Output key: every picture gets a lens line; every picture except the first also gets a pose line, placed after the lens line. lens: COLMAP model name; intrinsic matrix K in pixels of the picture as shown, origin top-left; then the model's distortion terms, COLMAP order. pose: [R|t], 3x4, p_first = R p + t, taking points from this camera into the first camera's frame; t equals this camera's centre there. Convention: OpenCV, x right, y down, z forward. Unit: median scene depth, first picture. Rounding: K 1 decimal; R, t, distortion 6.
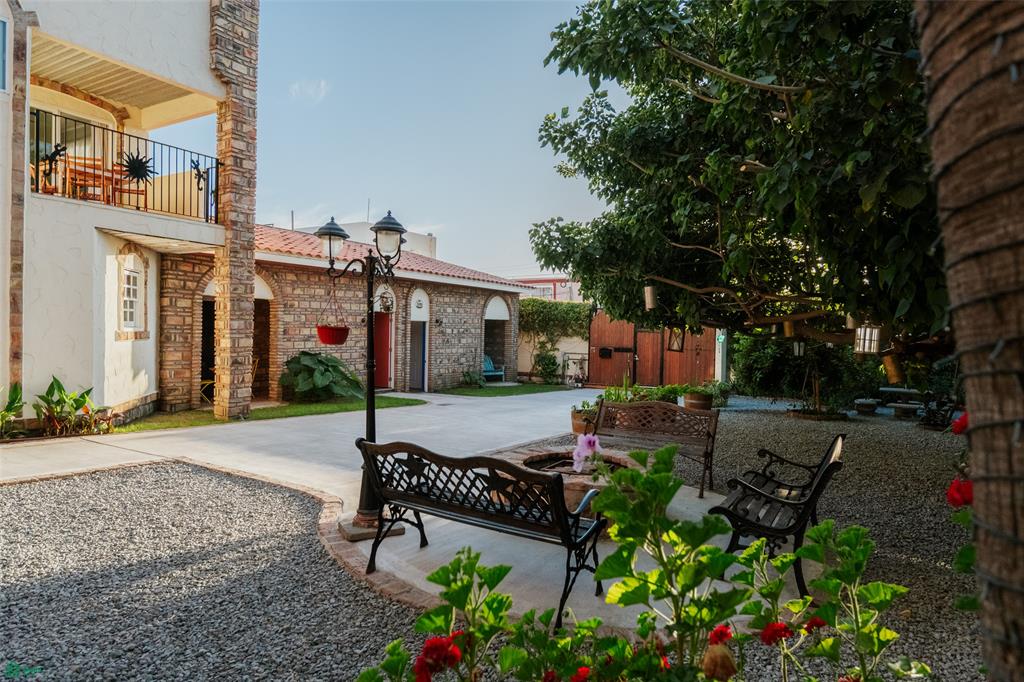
lens RADIAL K [[586.4, 0, 512.0], [0, 586.4, 341.0], [0, 0, 1]] dist [0.000067, 0.000005]
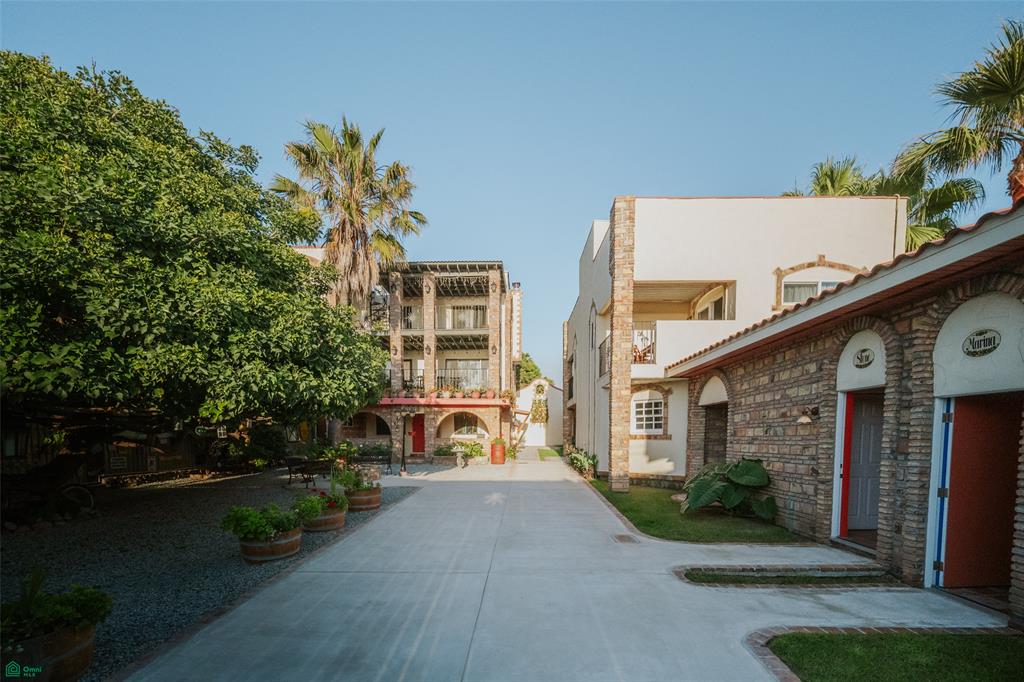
lens RADIAL K [[400.2, 0, 512.0], [0, 400.2, 341.0], [0, 0, 1]] dist [-0.002327, 0.000034]
pose [[-0.876767, -0.133387, -0.462048, 0.229959], [-0.029203, 0.973760, -0.225698, -0.004250], [0.480029, -0.184391, -0.857655, 1.336400]]
